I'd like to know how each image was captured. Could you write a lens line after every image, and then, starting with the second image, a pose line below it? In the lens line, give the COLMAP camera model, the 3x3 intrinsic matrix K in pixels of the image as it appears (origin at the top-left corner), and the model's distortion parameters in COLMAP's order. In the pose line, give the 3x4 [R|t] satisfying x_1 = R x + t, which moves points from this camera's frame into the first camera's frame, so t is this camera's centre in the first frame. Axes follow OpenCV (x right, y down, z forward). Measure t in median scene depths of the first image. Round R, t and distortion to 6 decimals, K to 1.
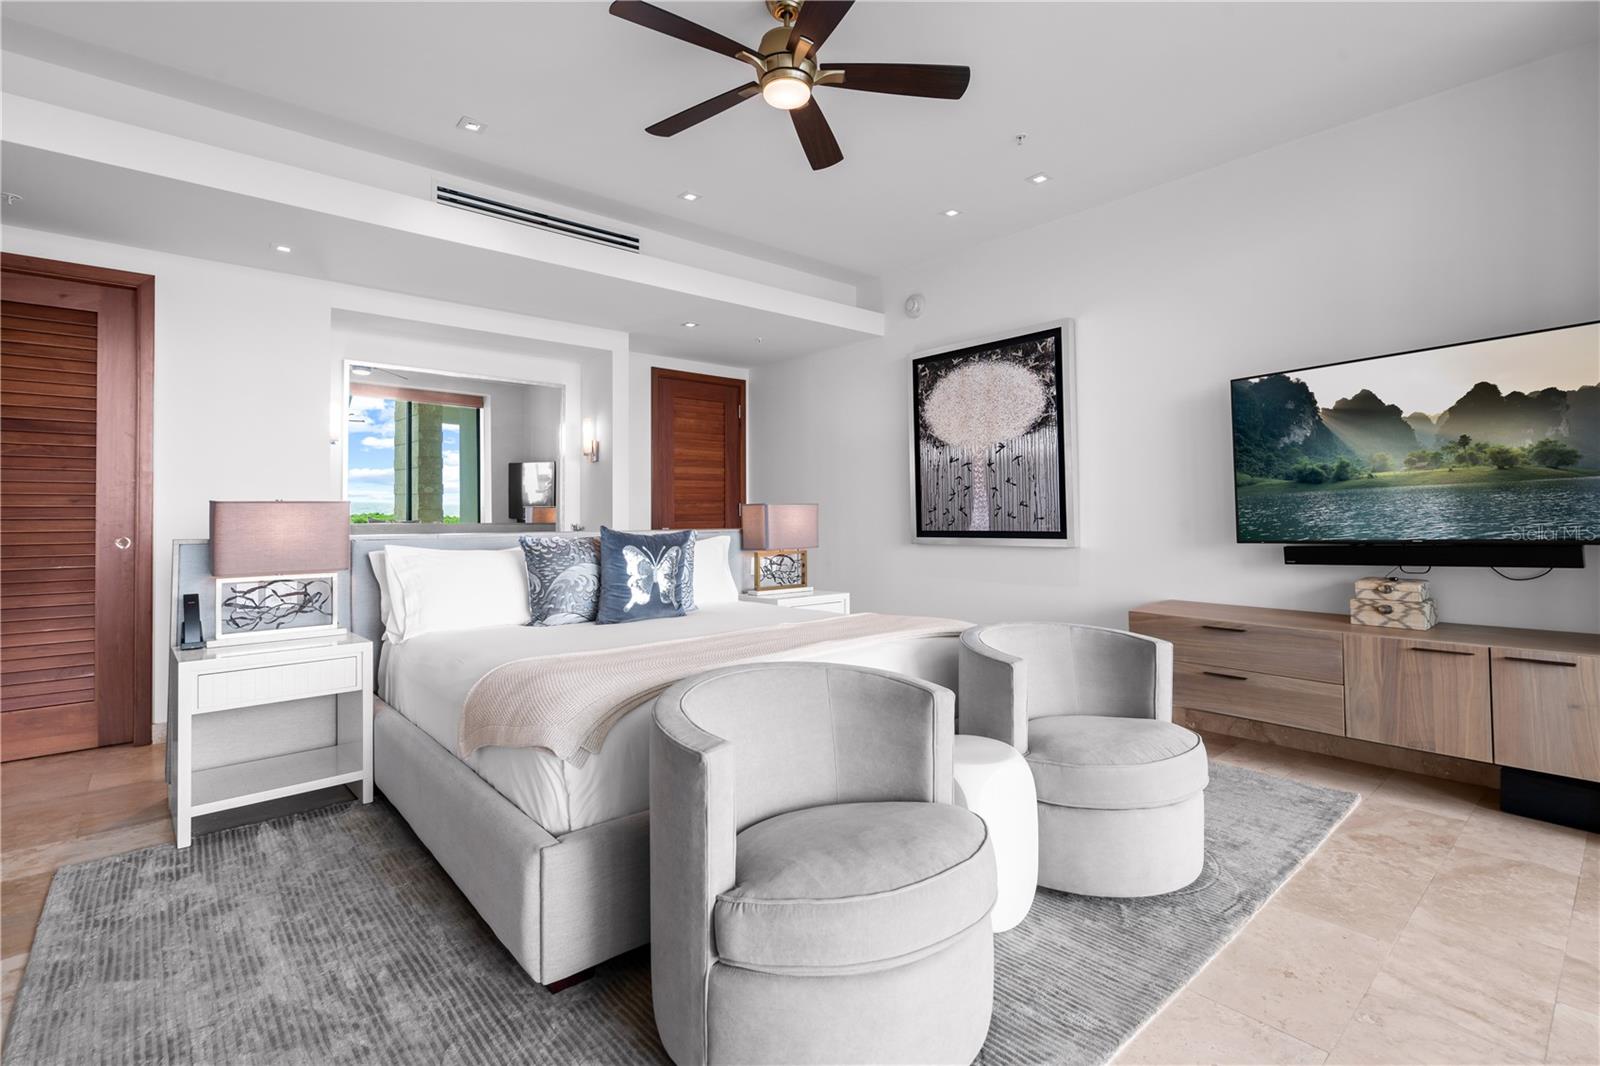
lens RADIAL K [[723.6, 0, 797.0], [0, 723.6, 504.7], [0, 0, 1]] dist [0.000818, 0.000954]
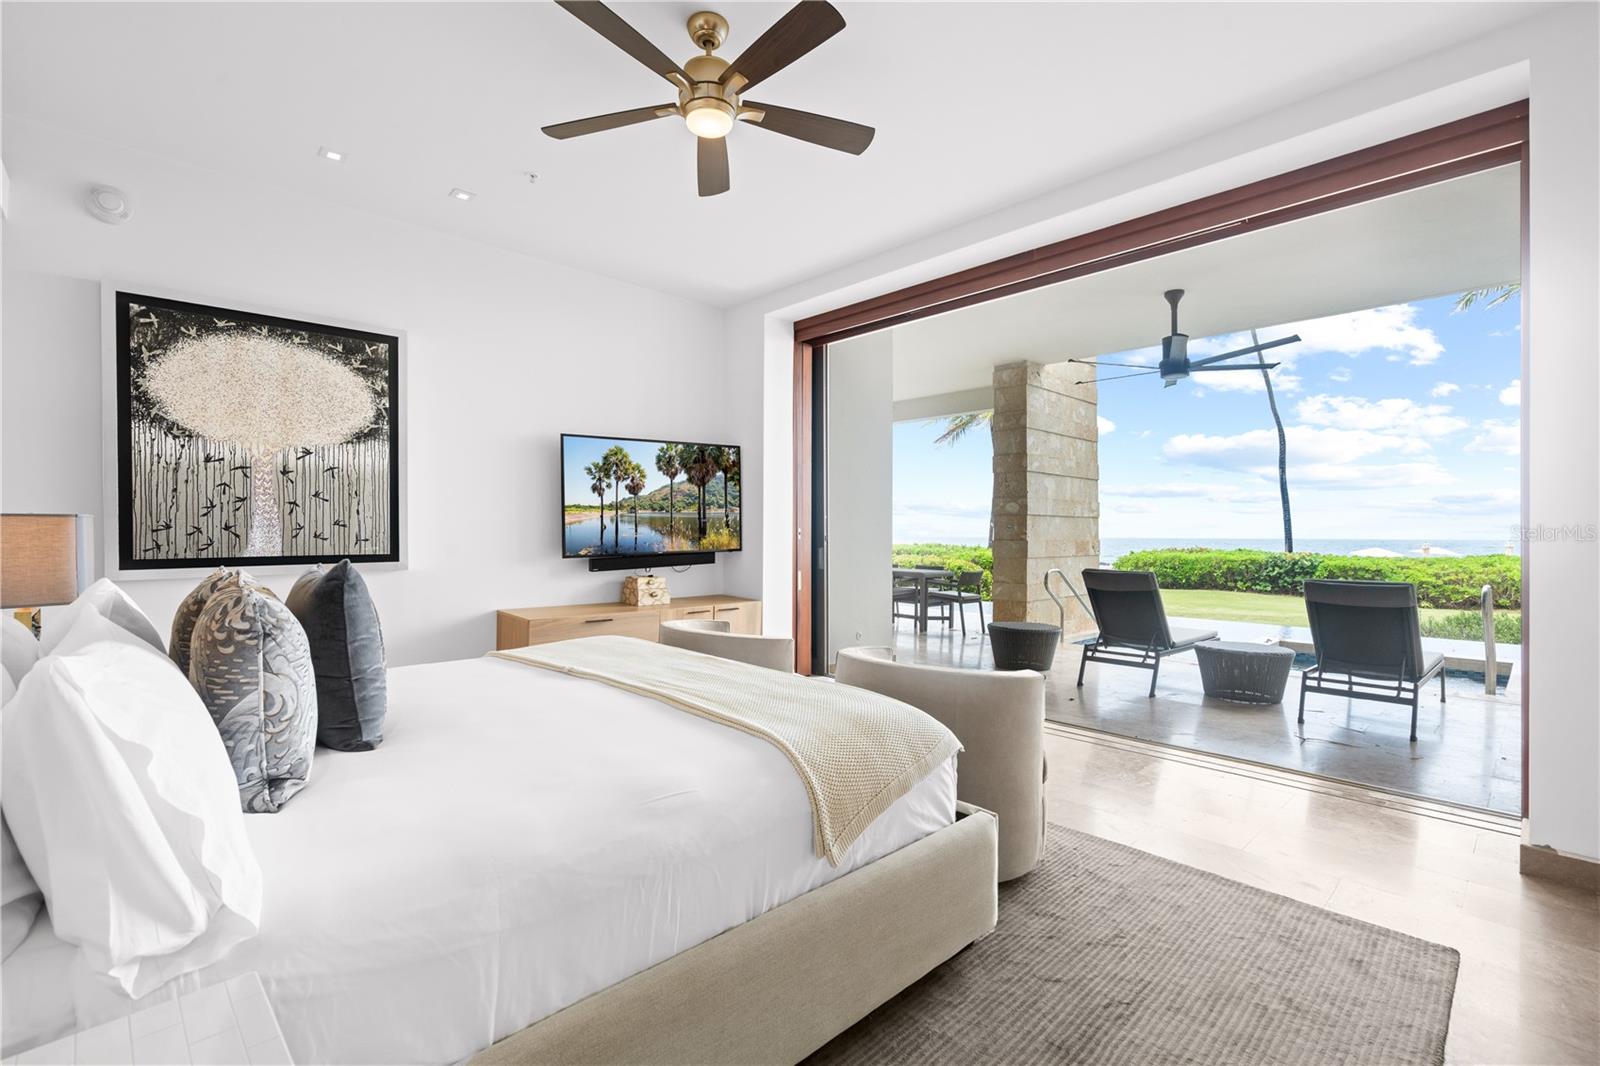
lens RADIAL K [[723.6, 0, 800.8], [0, 723.6, 535.4], [0, 0, 1]] dist [0.000818, 0.000954]
pose [[-0.028390, -0.001847, 0.999595, -0.564939], [-0.021780, 0.999762, 0.001229, 0.000211], [-0.999360, -0.021737, -0.028423, 0.473227]]
